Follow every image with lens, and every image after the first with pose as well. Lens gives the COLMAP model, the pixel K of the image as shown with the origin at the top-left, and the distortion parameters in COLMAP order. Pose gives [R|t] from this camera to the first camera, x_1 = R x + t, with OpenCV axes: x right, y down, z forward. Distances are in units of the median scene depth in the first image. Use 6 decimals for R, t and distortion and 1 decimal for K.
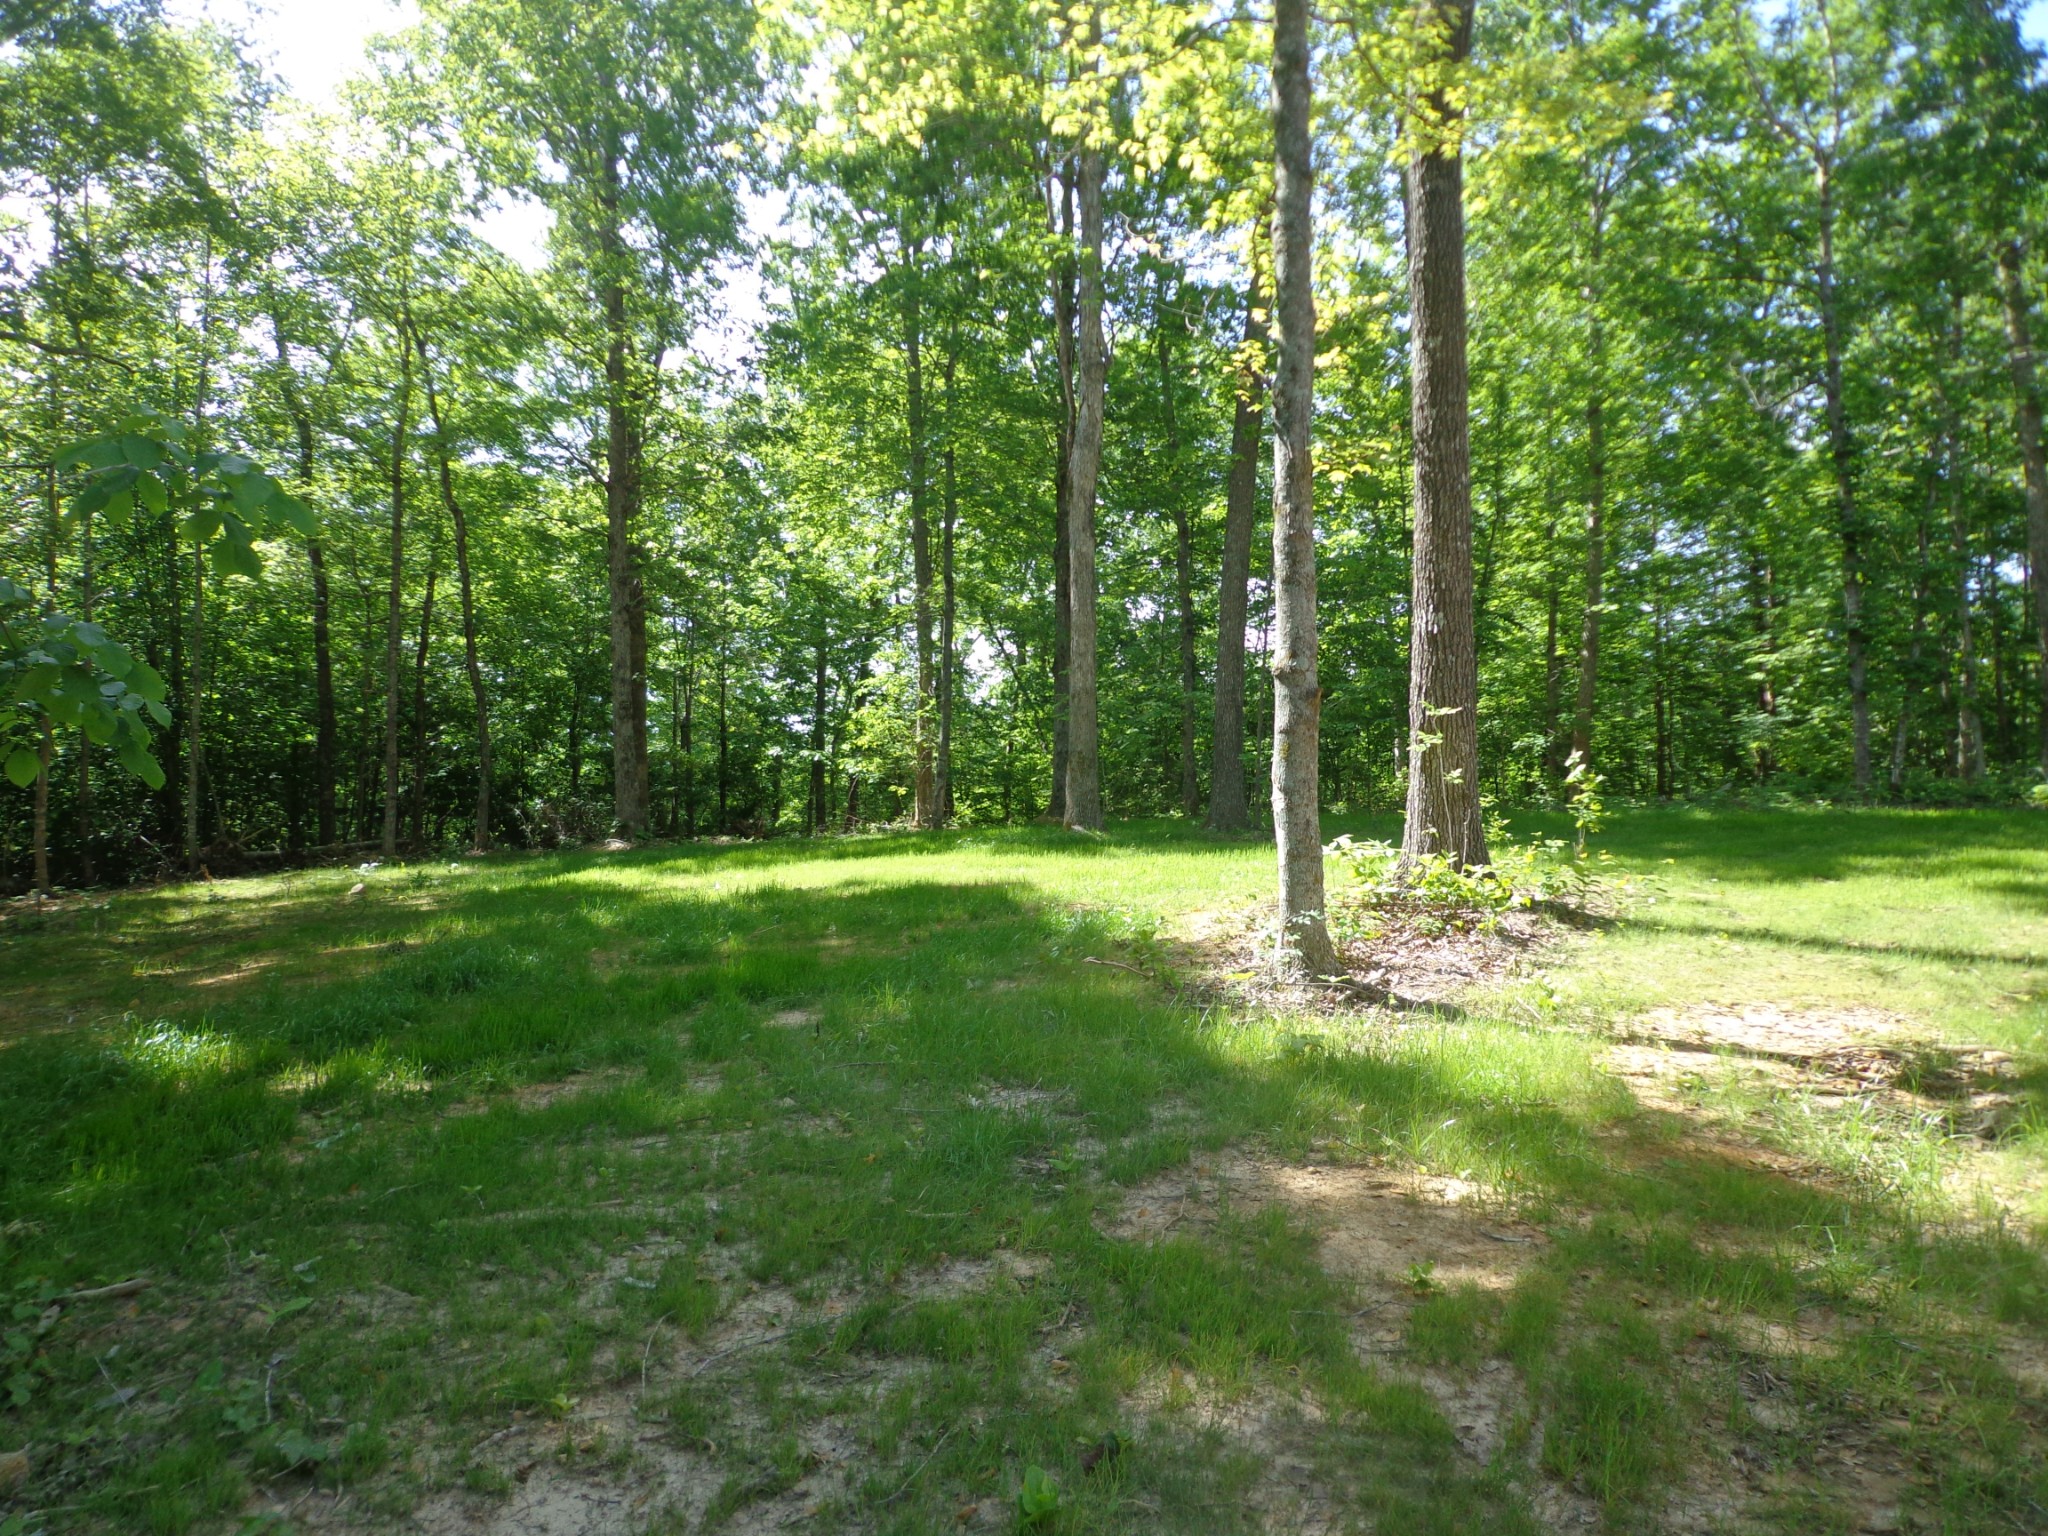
lens RADIAL K [[1610.4, 0, 1033.4], [0, 1610.4, 762.7], [0, 0, 1]] dist [0.004524, 0.004345]
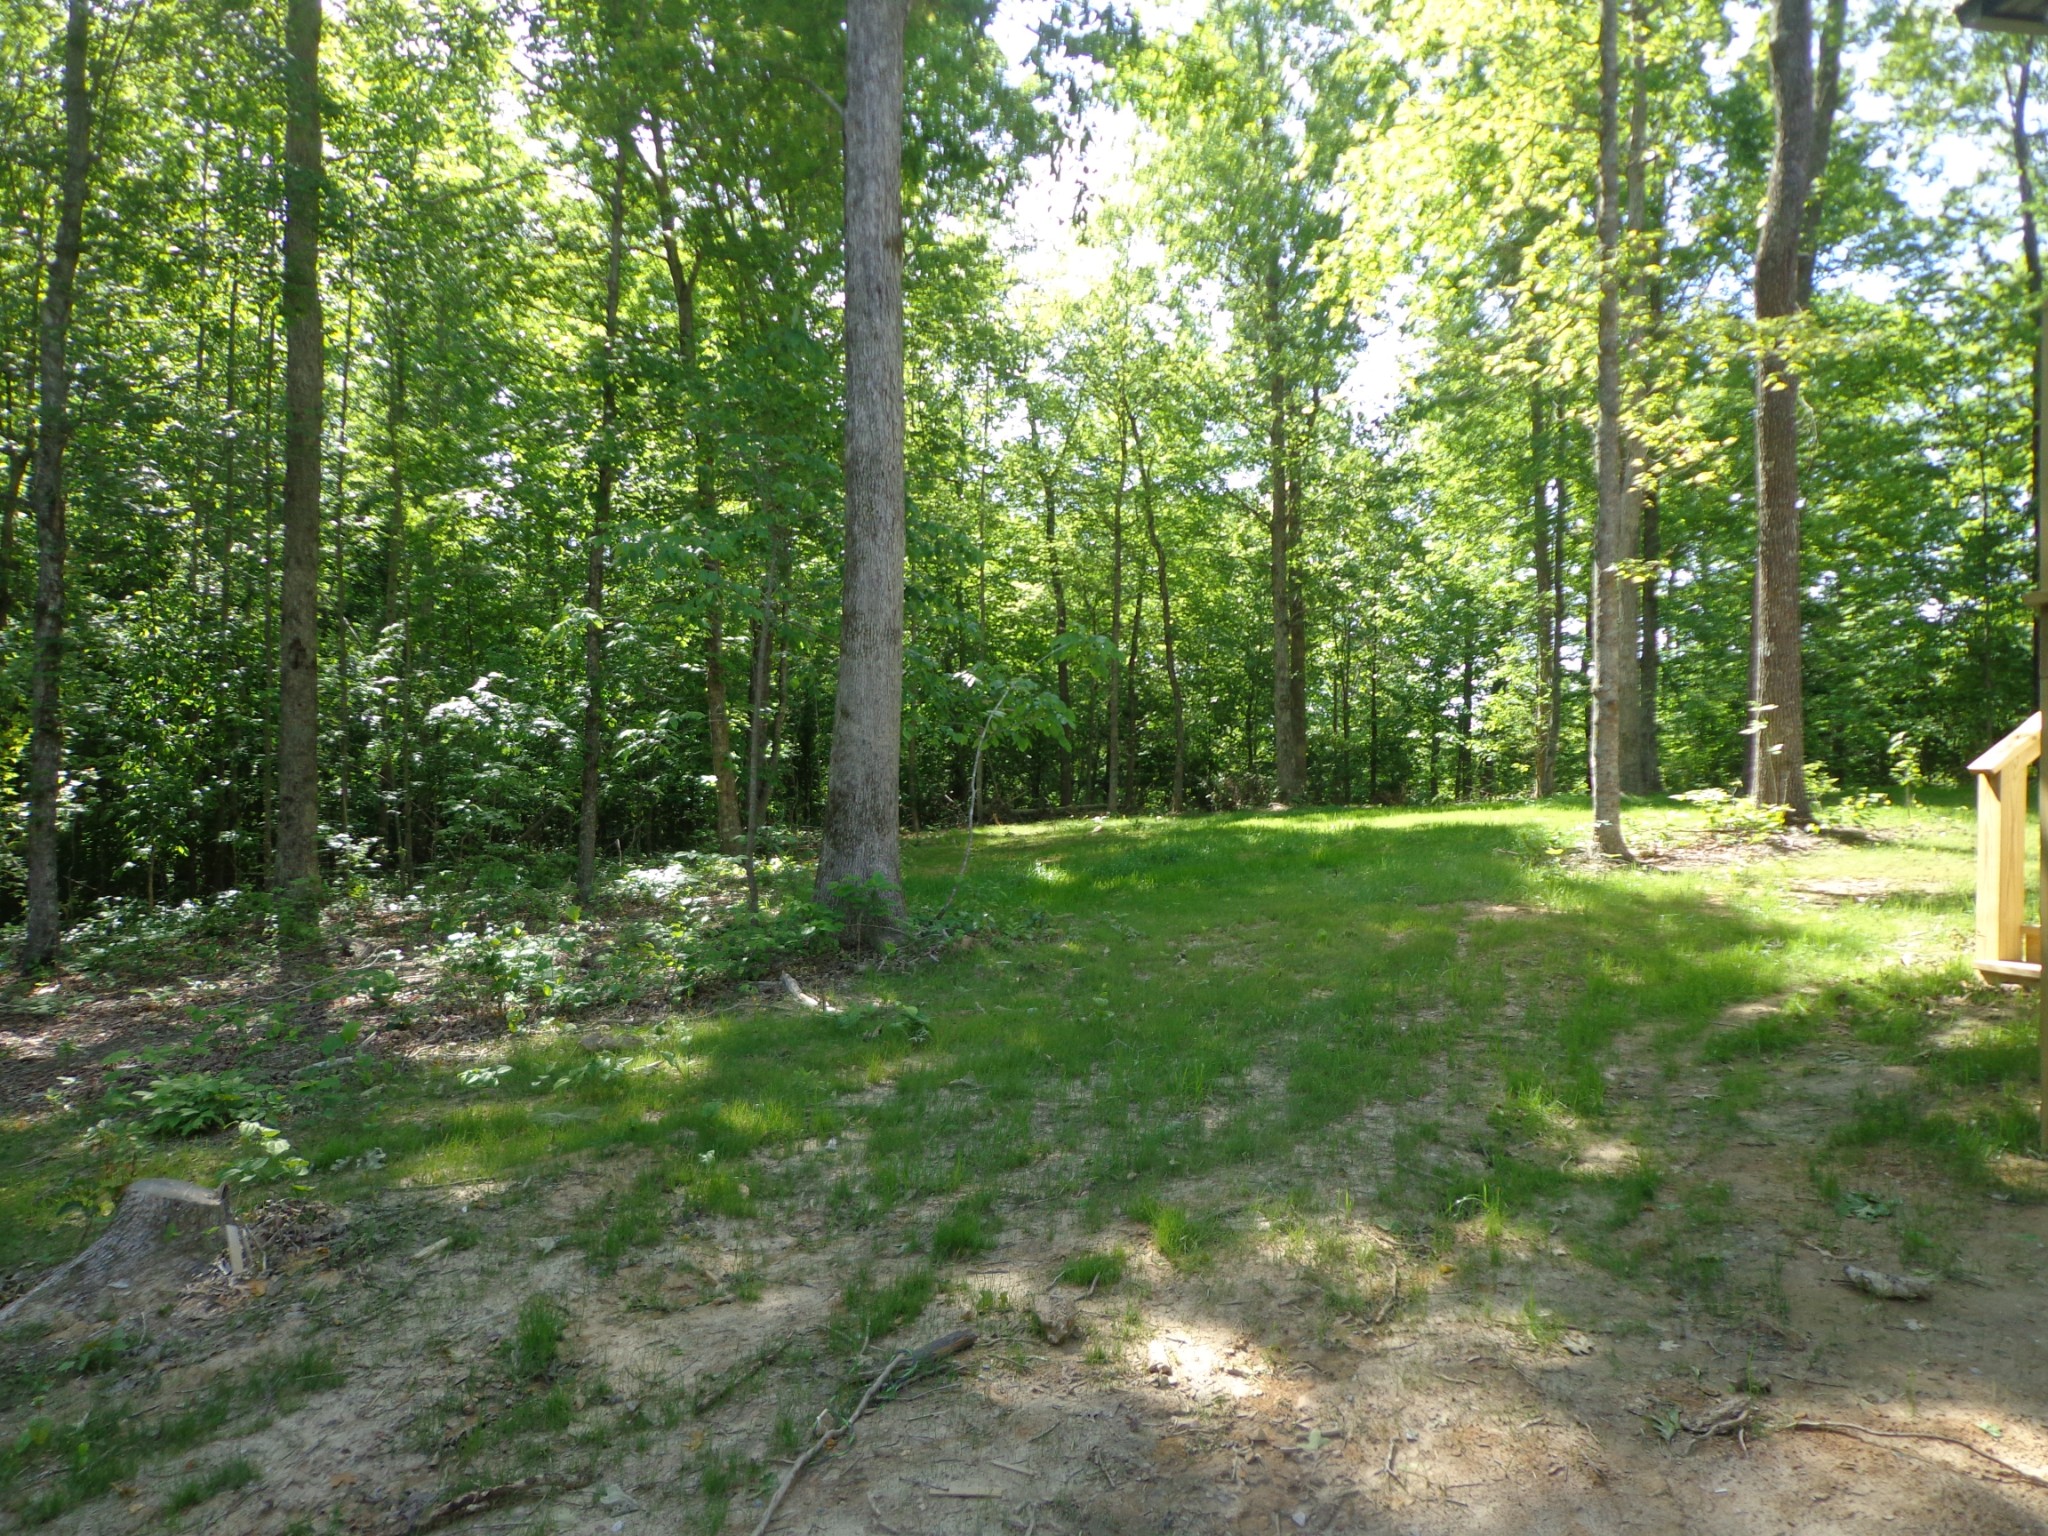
lens RADIAL K [[1610.4, 0, 1033.4], [0, 1610.4, 762.7], [0, 0, 1]] dist [0.004524, 0.004345]
pose [[0.913768, 0.003792, -0.406219, 0.068427], [0.000457, 0.999946, 0.010362, 0.001605], [0.406237, -0.009654, 0.913717, -0.203104]]
